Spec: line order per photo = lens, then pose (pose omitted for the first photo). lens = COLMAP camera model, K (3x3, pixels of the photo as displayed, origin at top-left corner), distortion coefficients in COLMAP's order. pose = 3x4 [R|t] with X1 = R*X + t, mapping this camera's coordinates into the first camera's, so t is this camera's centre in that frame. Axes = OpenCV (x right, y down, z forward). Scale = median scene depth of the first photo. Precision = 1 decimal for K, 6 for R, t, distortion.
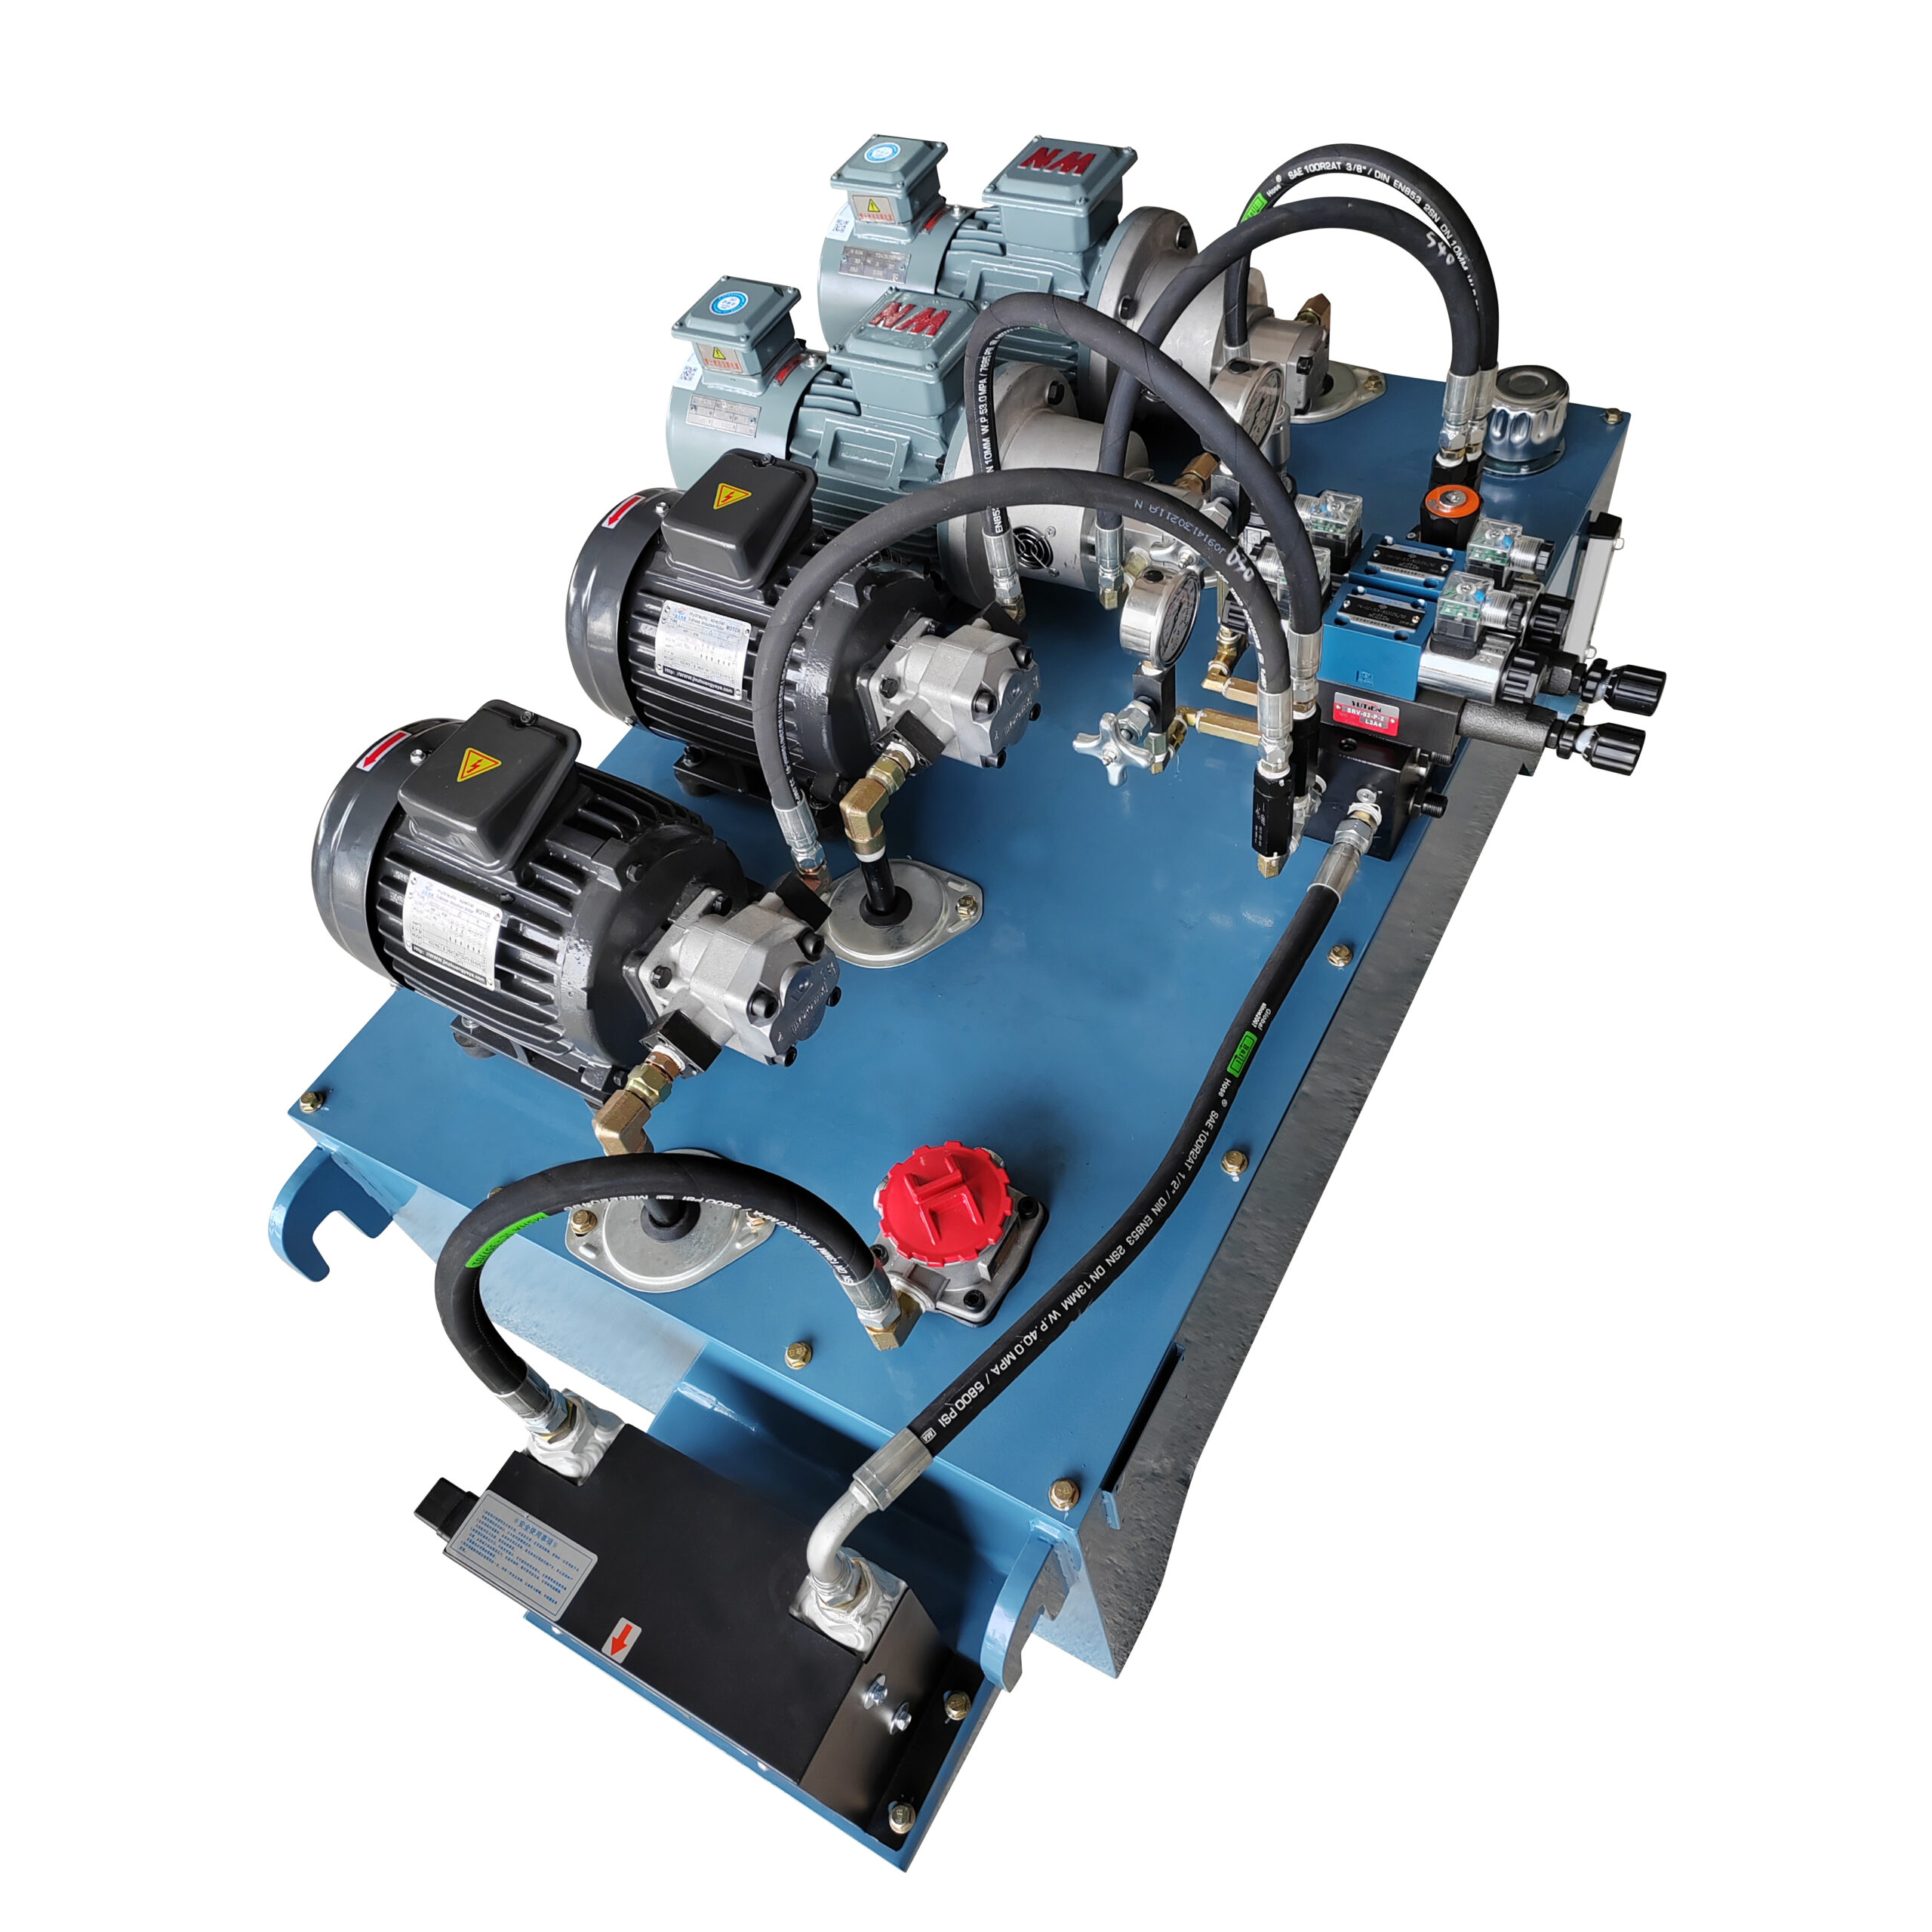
lens RADIAL K [[1497.1, 0, 966.0], [0, 1497.1, 966.0], [0, 0, 1]] dist [0.004365, 0.008468]
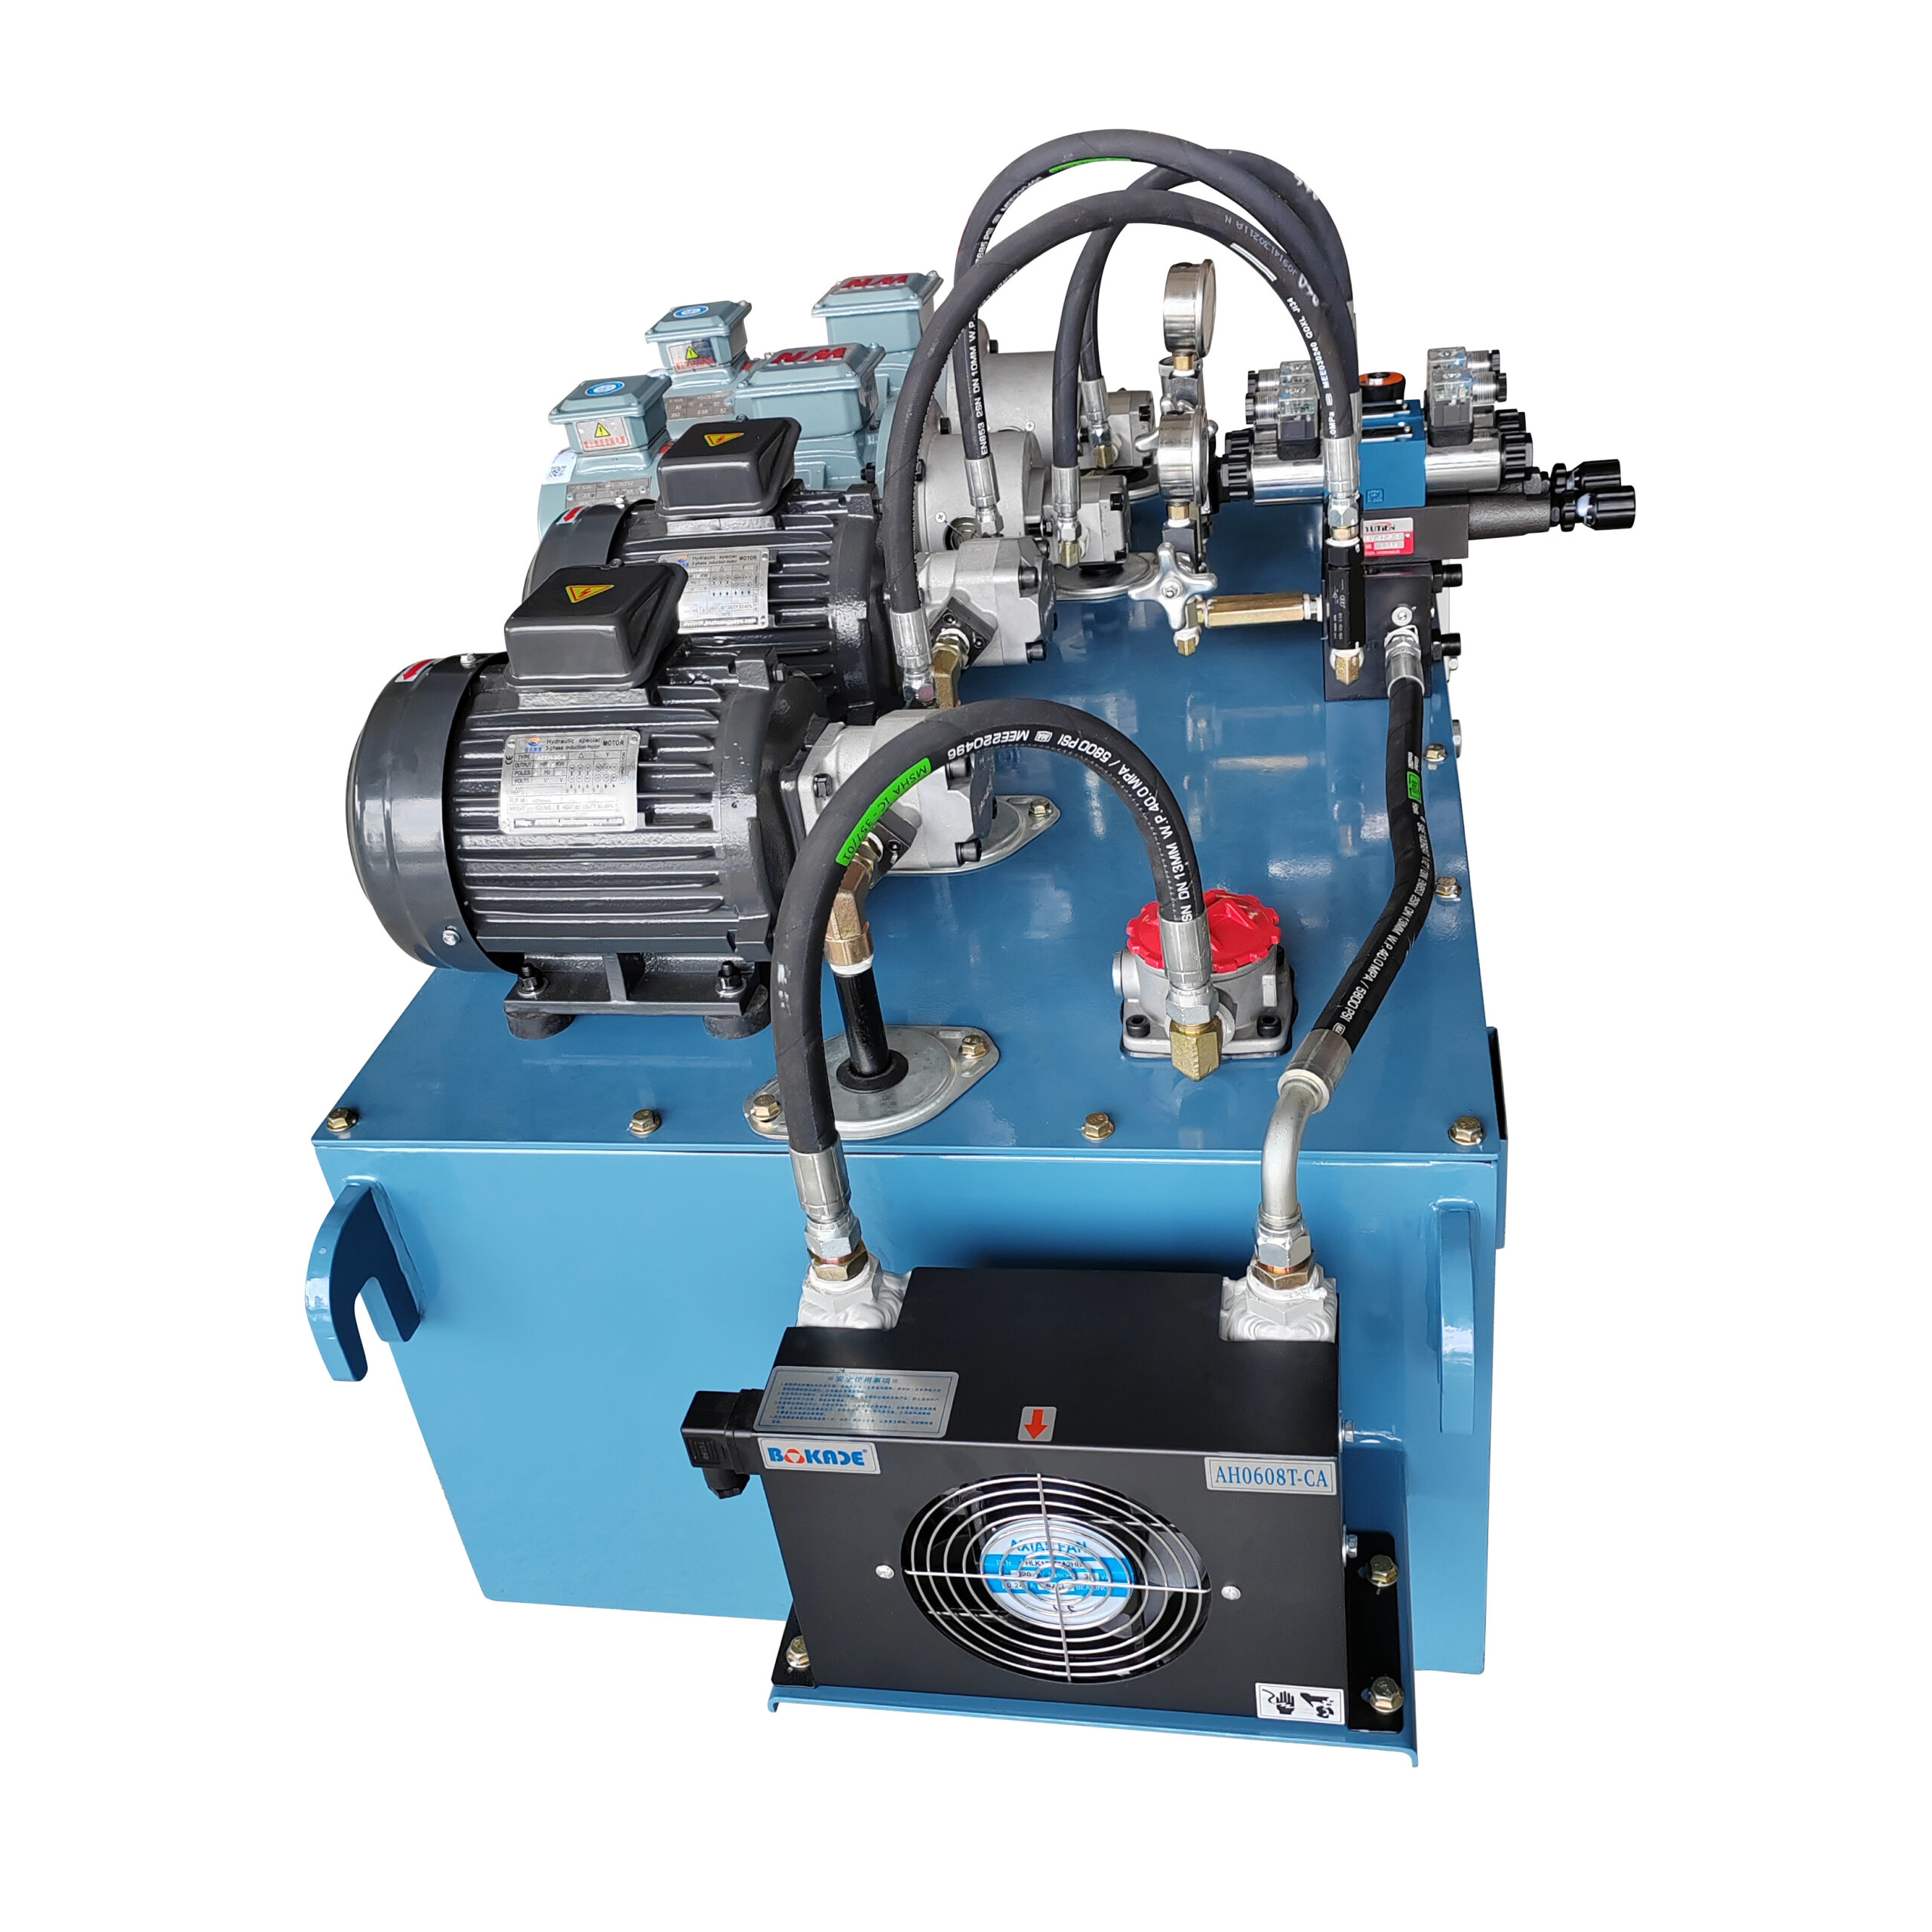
lens RADIAL K [[1836.7, 0, 926.5], [0, 1836.7, 965.3], [0, 0, 1]] dist [-0.024497, 0.004352]
pose [[0.946244, -0.154817, 0.283997, -0.448237], [0.256636, 0.893767, -0.367856, 0.495622], [-0.196877, 0.420965, 0.885453, 0.060014]]
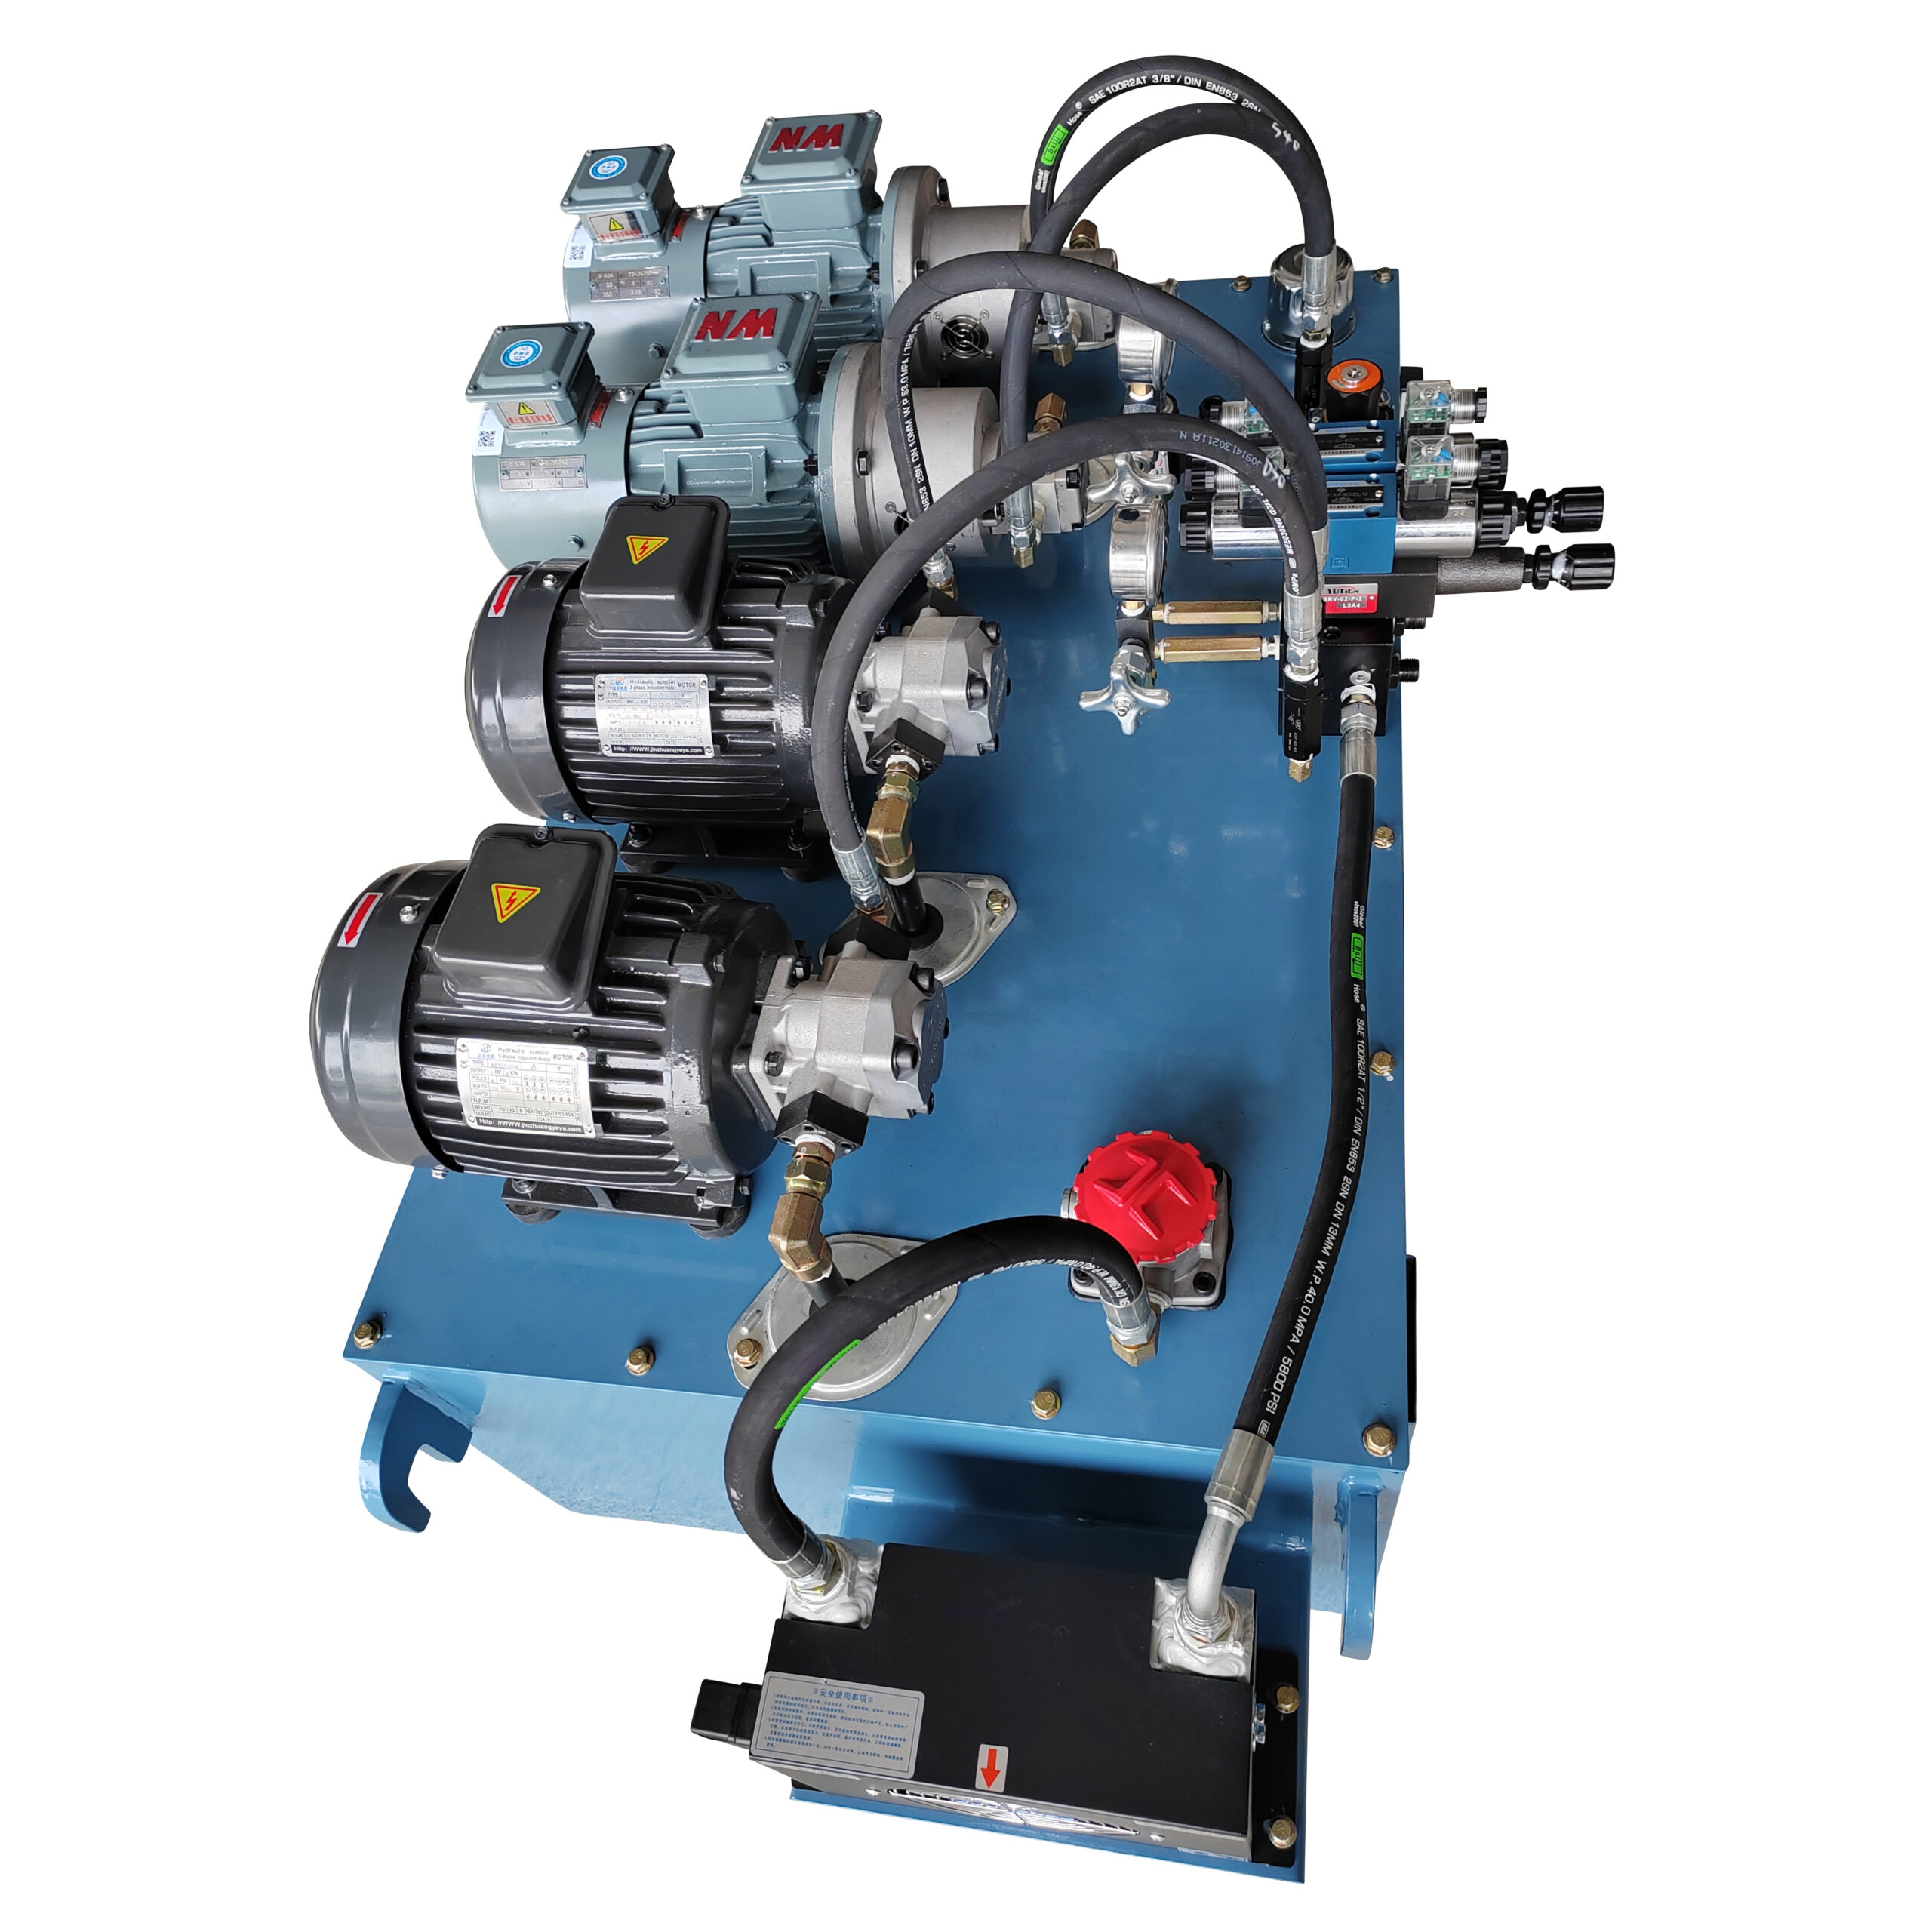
lens RADIAL K [[1528.5, 0, 964.7], [0, 1528.5, 927.5], [0, 0, 1]] dist [0.008952, 0.002748]
pose [[0.934506, -0.293422, 0.201501, -0.245068], [0.297505, 0.954663, 0.010418, -0.044656], [-0.195423, 0.050212, 0.979433, 0.058243]]
